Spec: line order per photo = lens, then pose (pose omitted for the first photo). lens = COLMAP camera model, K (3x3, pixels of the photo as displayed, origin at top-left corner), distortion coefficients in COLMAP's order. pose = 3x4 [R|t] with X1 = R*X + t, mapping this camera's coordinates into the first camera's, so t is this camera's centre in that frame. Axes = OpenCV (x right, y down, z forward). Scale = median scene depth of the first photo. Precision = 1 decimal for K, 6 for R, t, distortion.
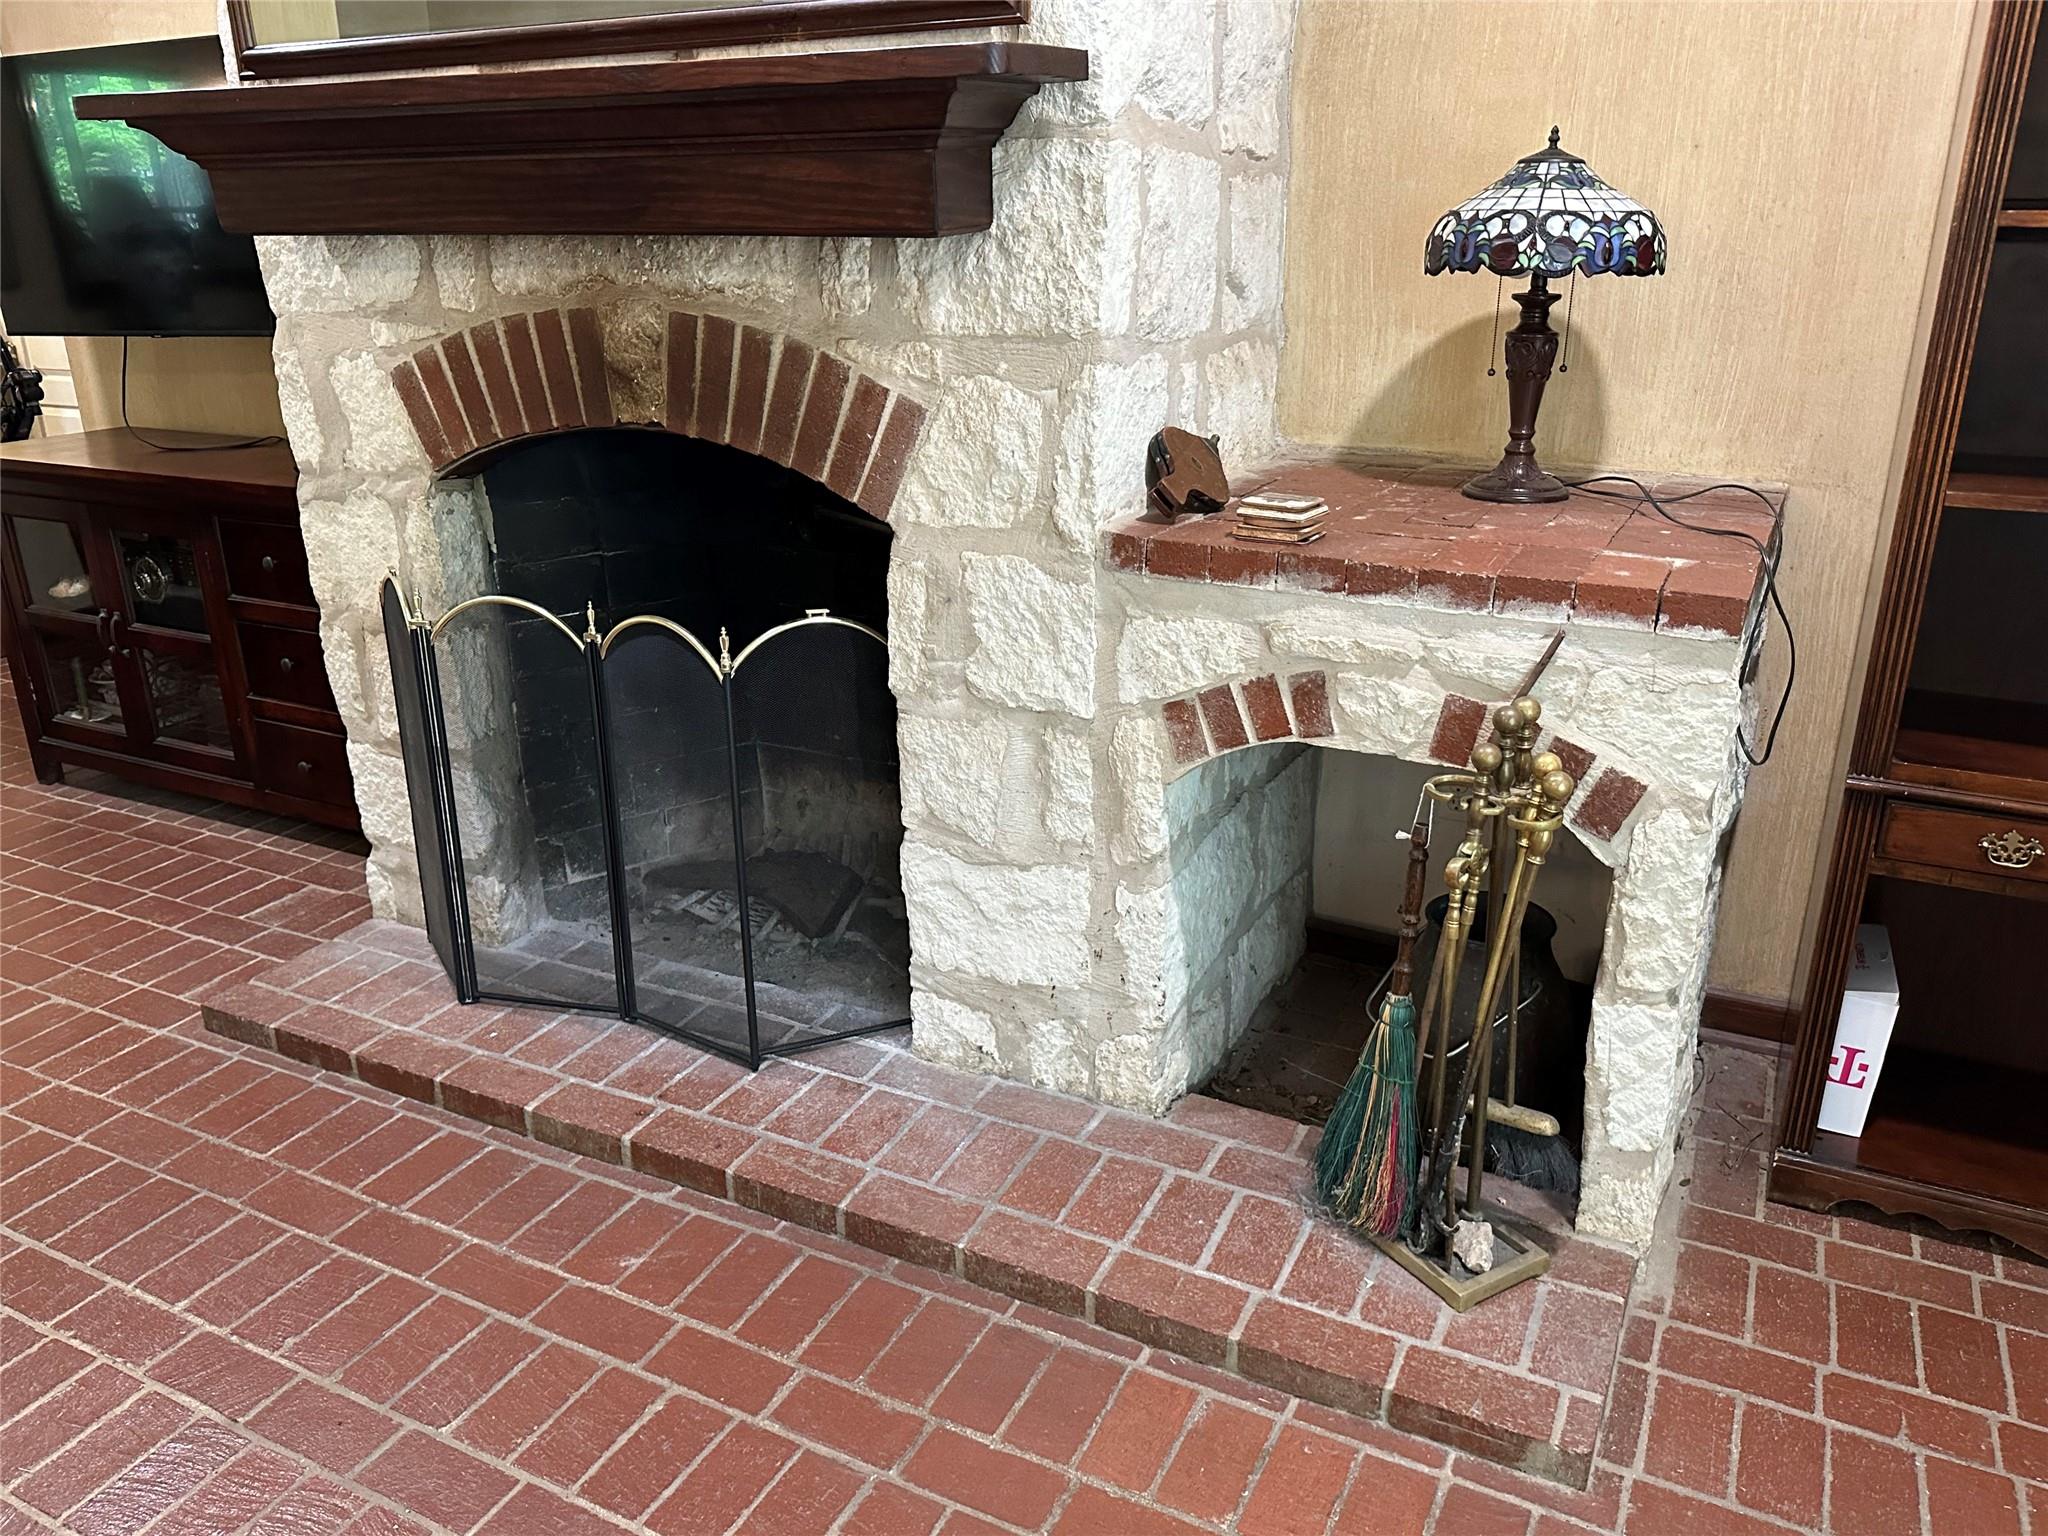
lens RADIAL K [[1506.1, 0, 1024.7], [0, 1506.1, 778.6], [0, 0, 1]] dist [0.048367, -0.000011]
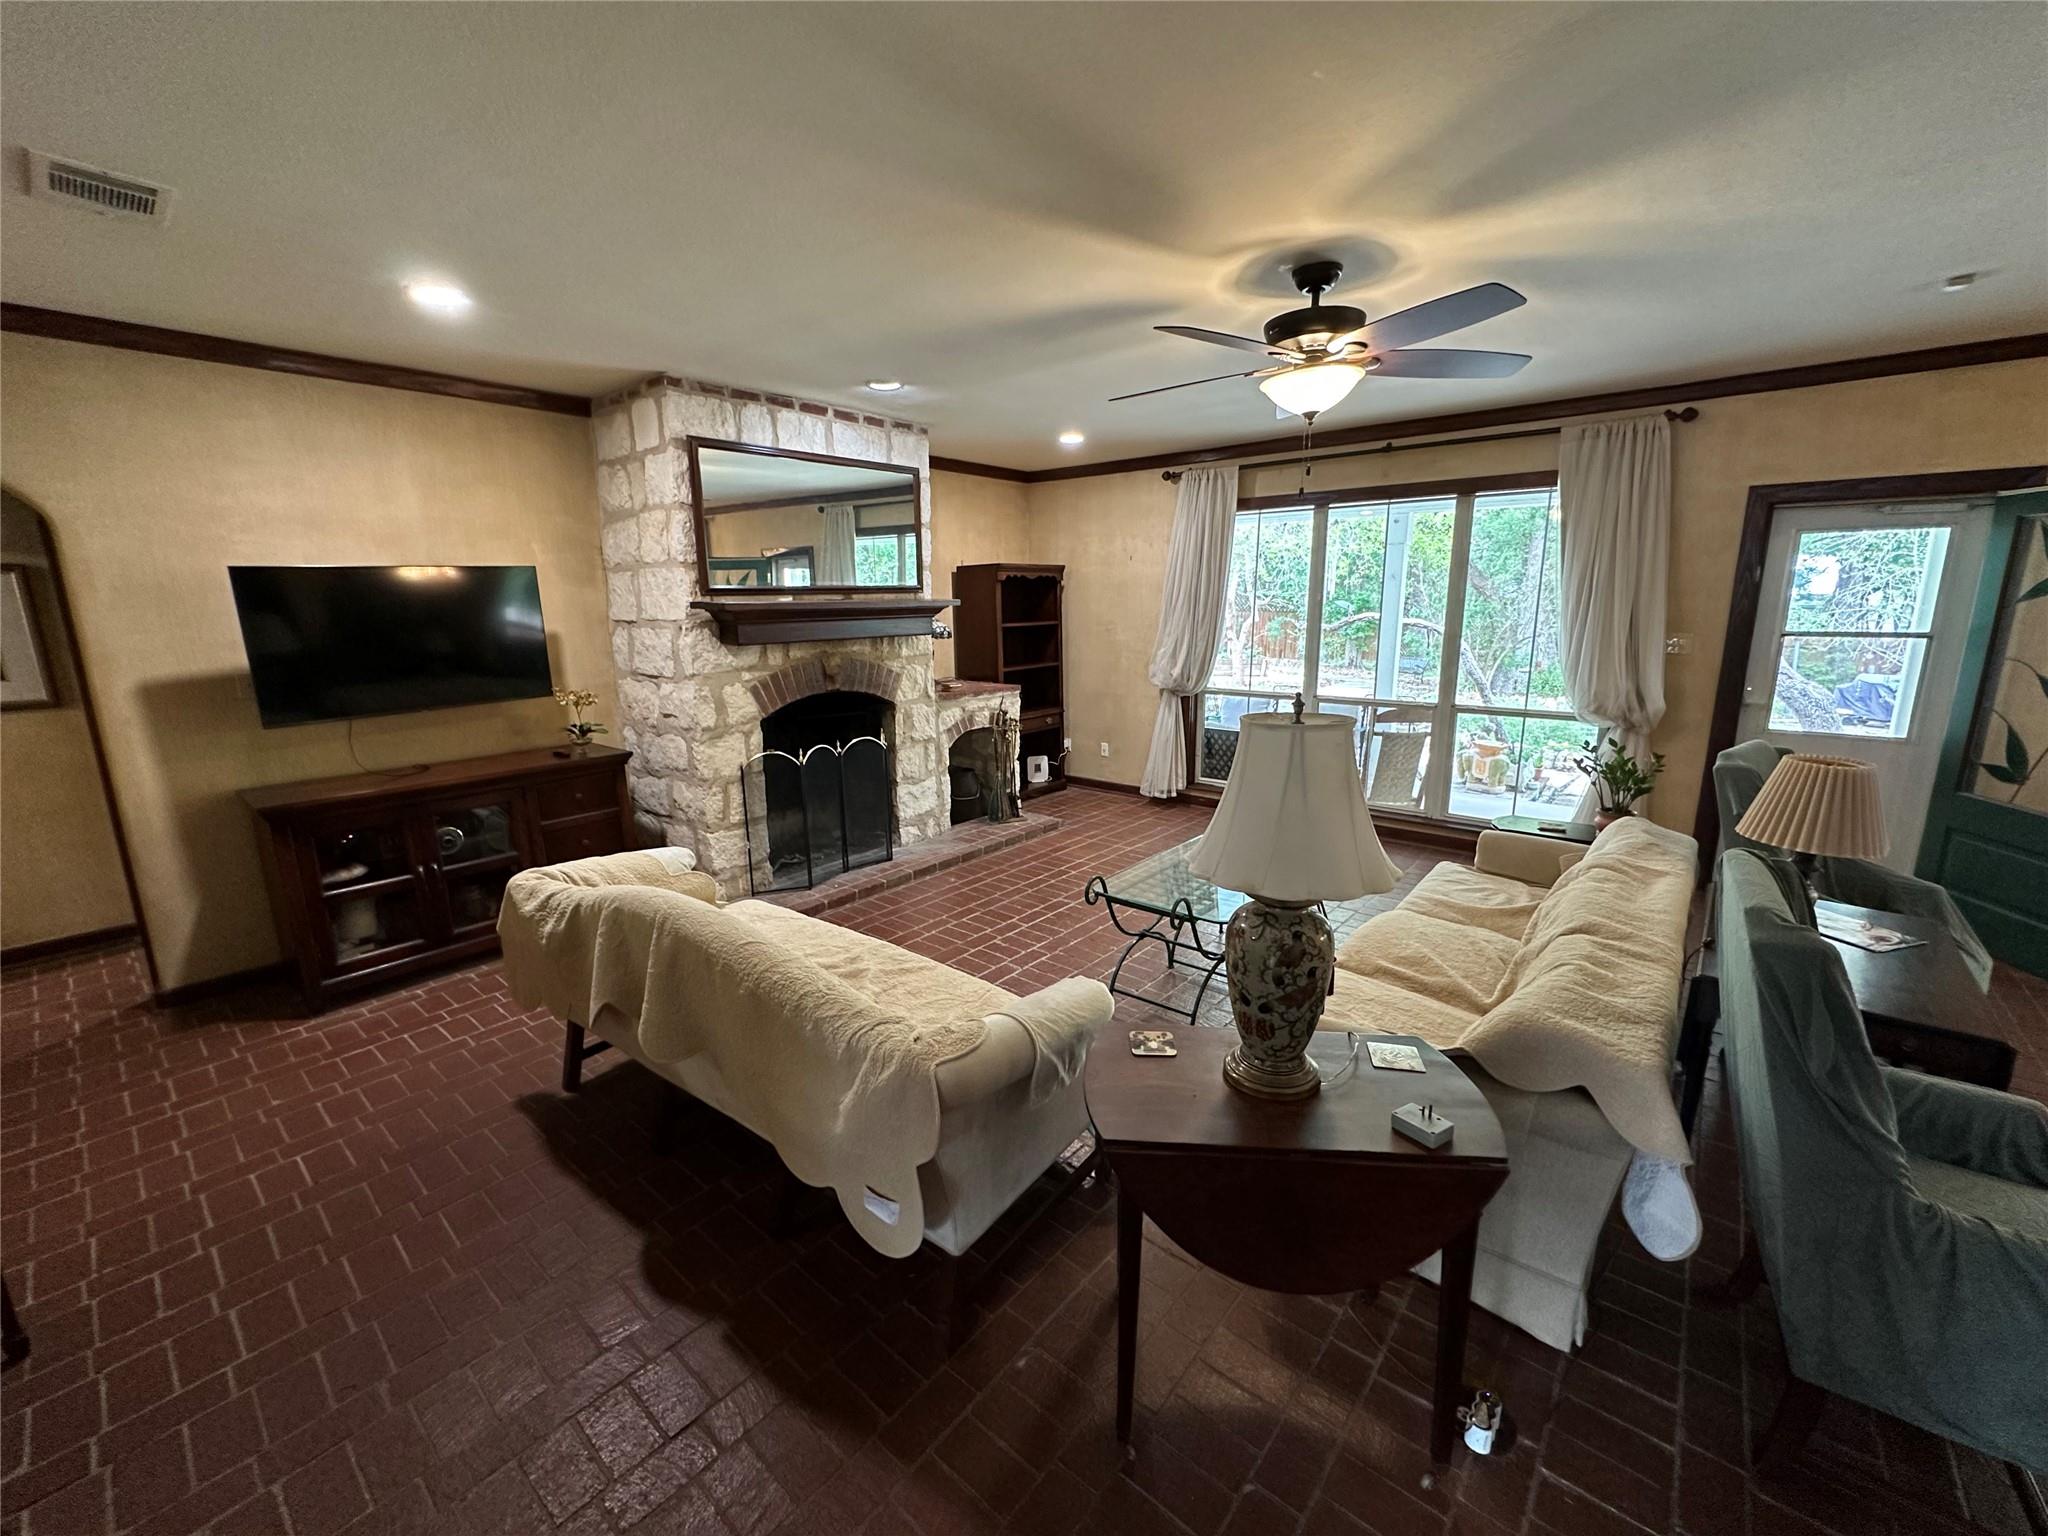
lens RADIAL K [[819.2, 0, 1026.0], [0, 819.2, 769.3], [0, 0, 1]] dist [-0.001184, -0.000040]
pose [[0.229136, -0.189442, 0.954782, -2.118121], [0.362303, 0.927001, 0.096982, -0.087291], [-0.903456, 0.323699, 0.281045, 0.118394]]
